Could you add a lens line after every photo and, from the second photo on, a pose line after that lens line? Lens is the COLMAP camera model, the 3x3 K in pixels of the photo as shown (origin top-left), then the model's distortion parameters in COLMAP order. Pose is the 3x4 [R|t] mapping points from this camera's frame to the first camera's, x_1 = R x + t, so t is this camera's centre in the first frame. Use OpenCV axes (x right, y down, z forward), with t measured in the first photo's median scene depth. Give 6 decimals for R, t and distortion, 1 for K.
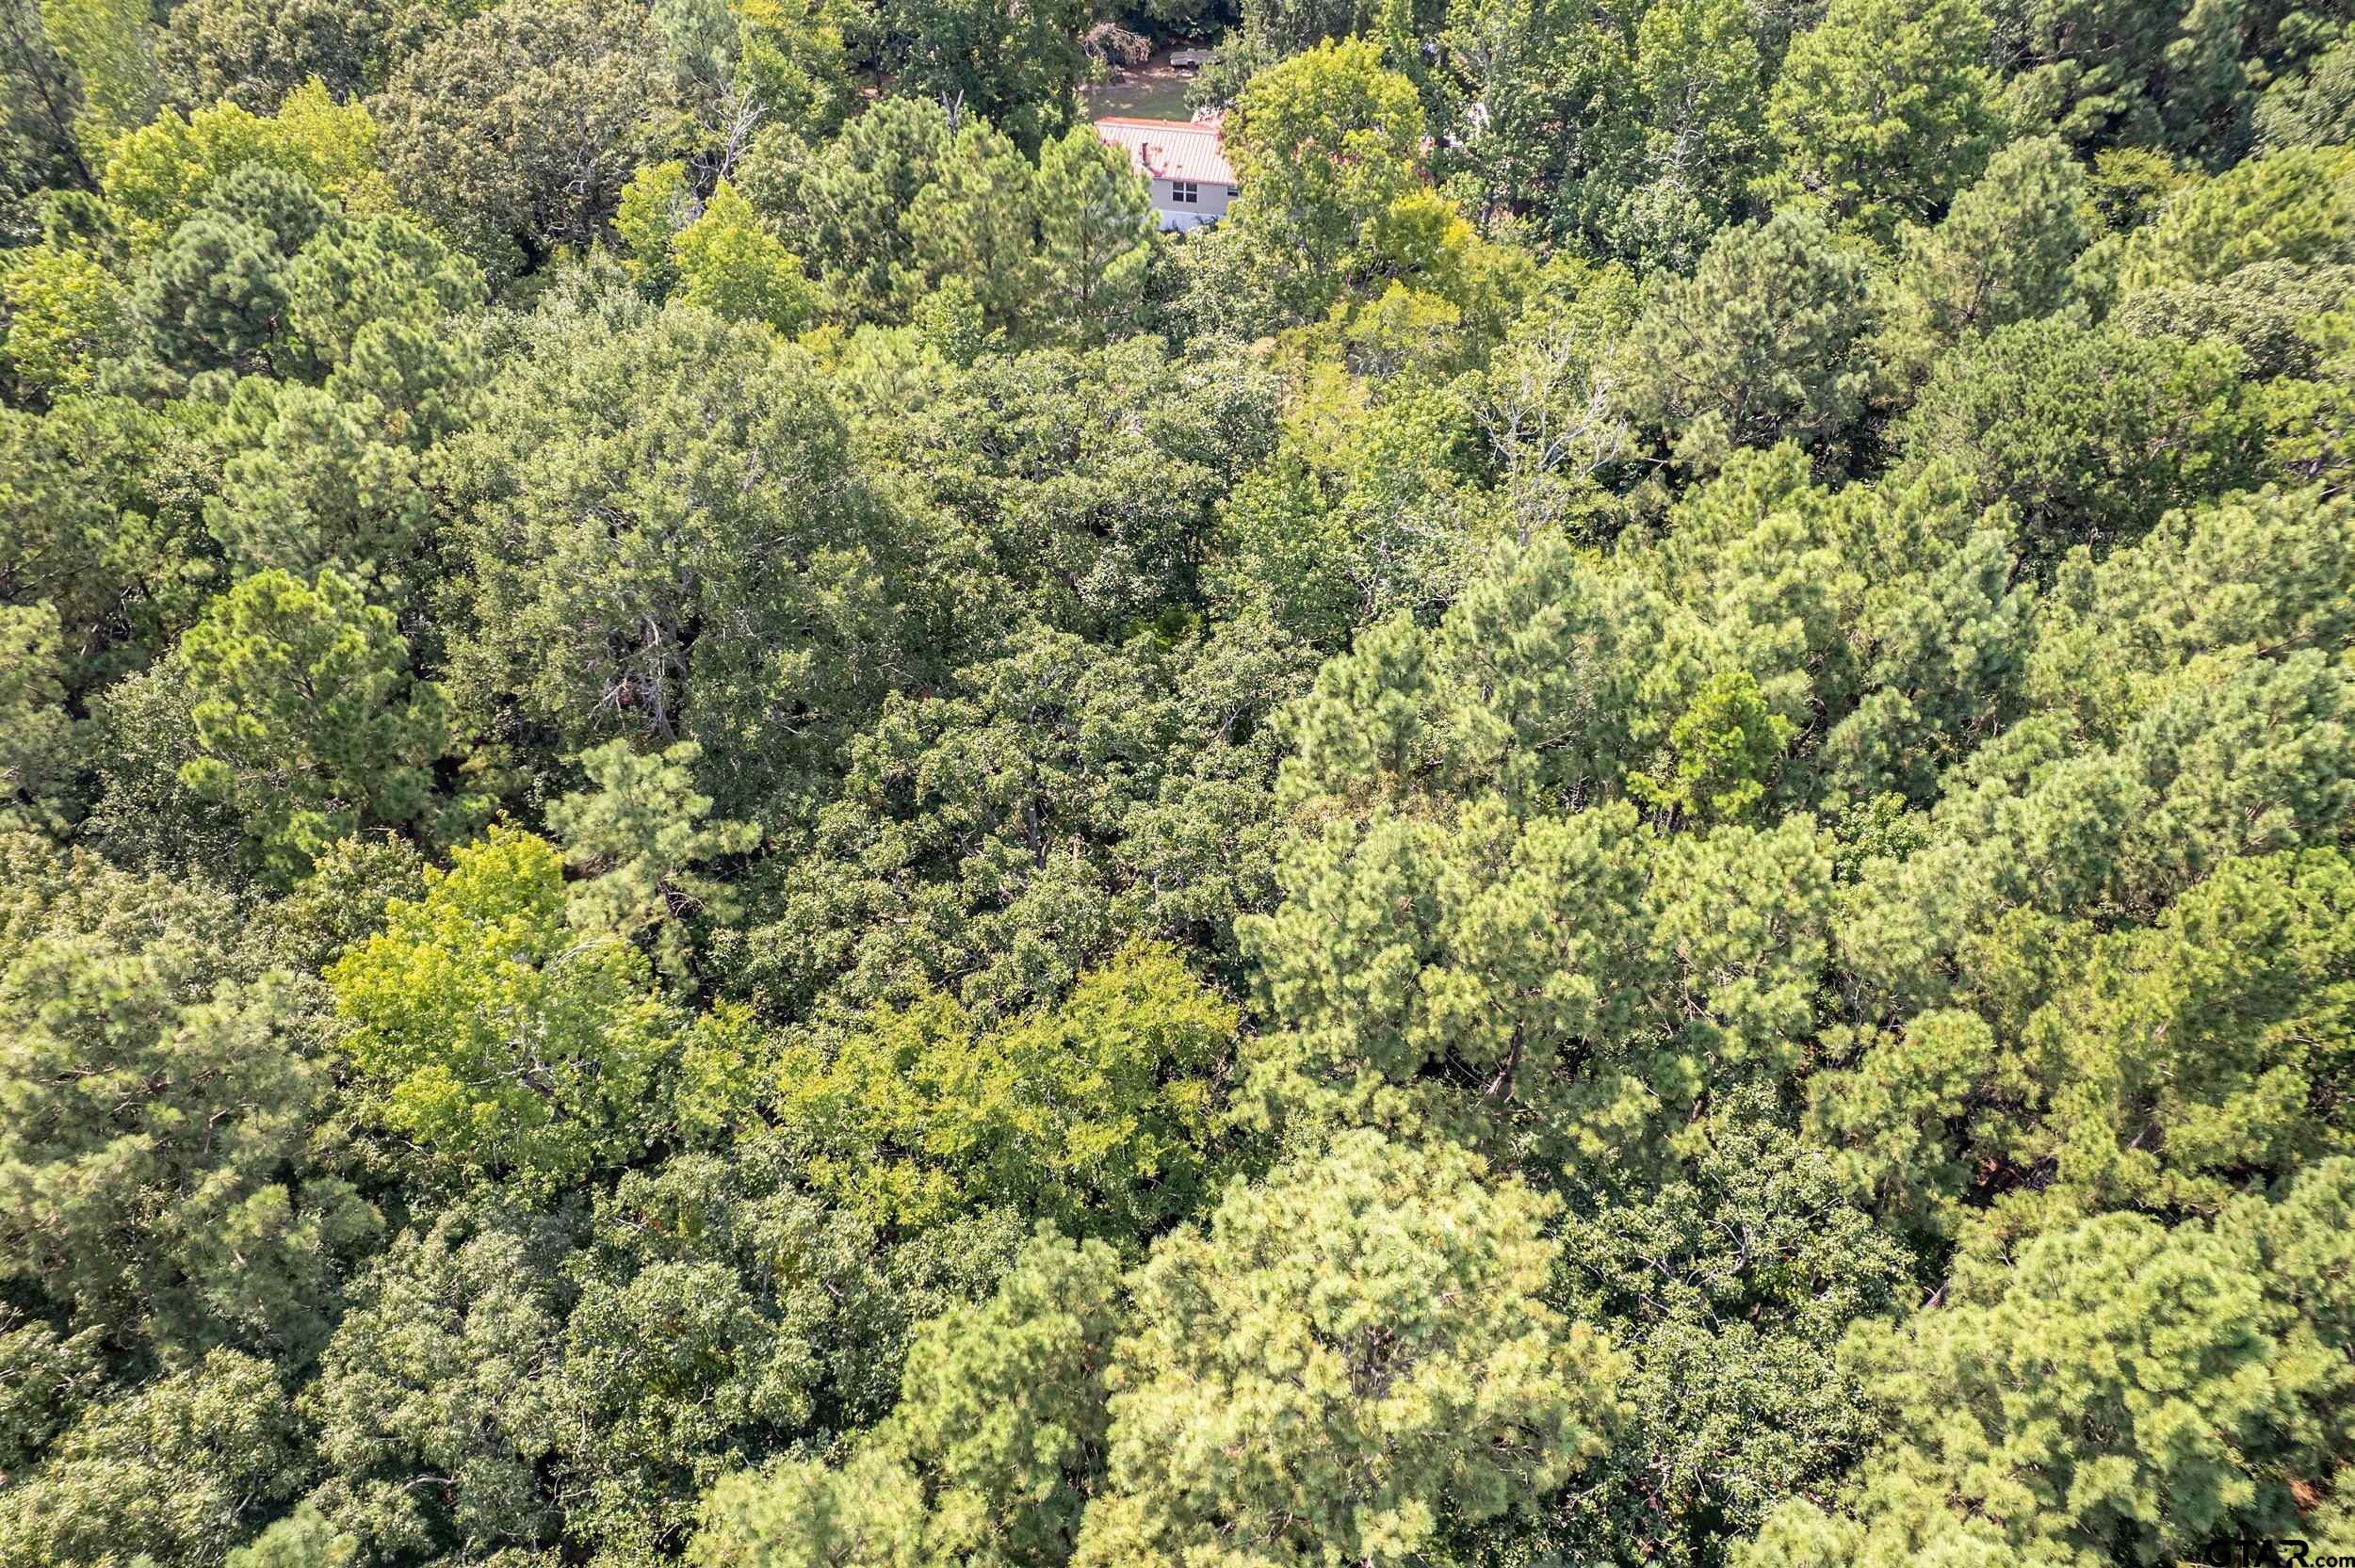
lens RADIAL K [[1491.9, 0, 1177.5], [0, 1491.9, 784.0], [0, 0, 1]] dist [-0.075297, 0.069567]
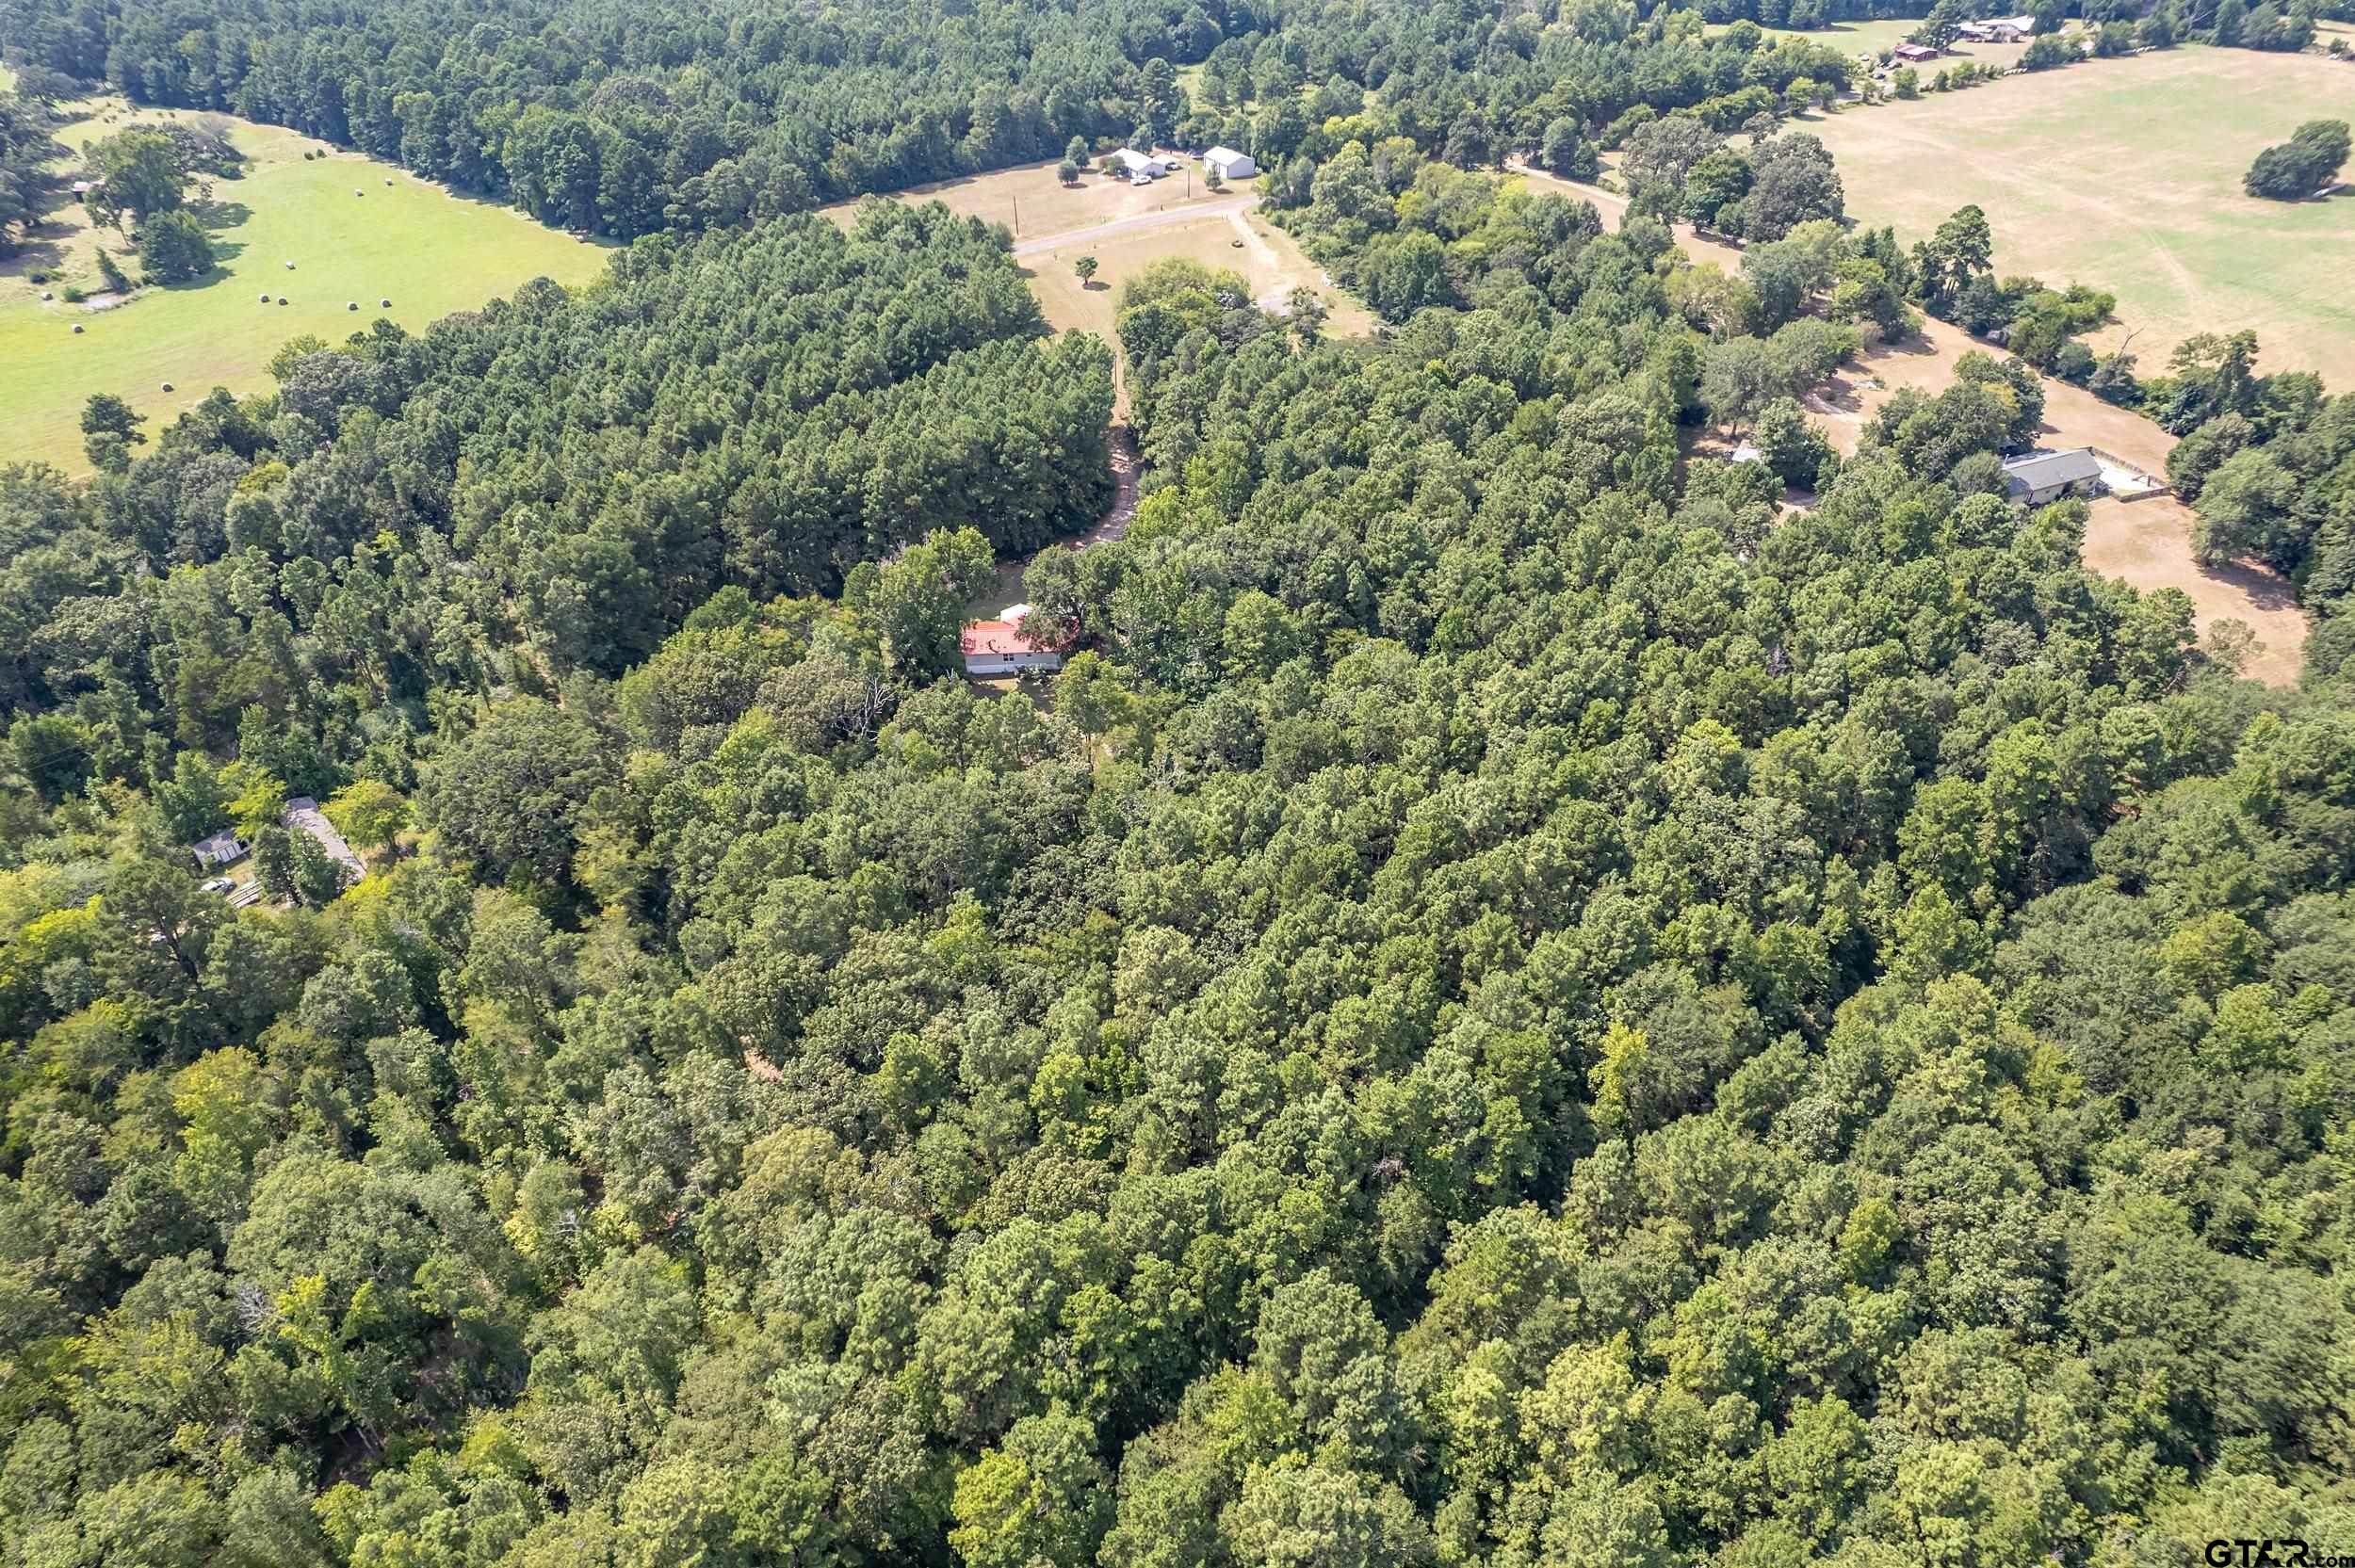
lens RADIAL K [[1491.9, 0, 1177.5], [0, 1491.9, 784.0], [0, 0, 1]] dist [-0.075297, 0.069567]
pose [[0.966508, -0.162531, 0.198612, -0.597266], [0.186909, 0.976112, -0.110773, 0.270975], [-0.175864, 0.144185, 0.973798, -3.351705]]
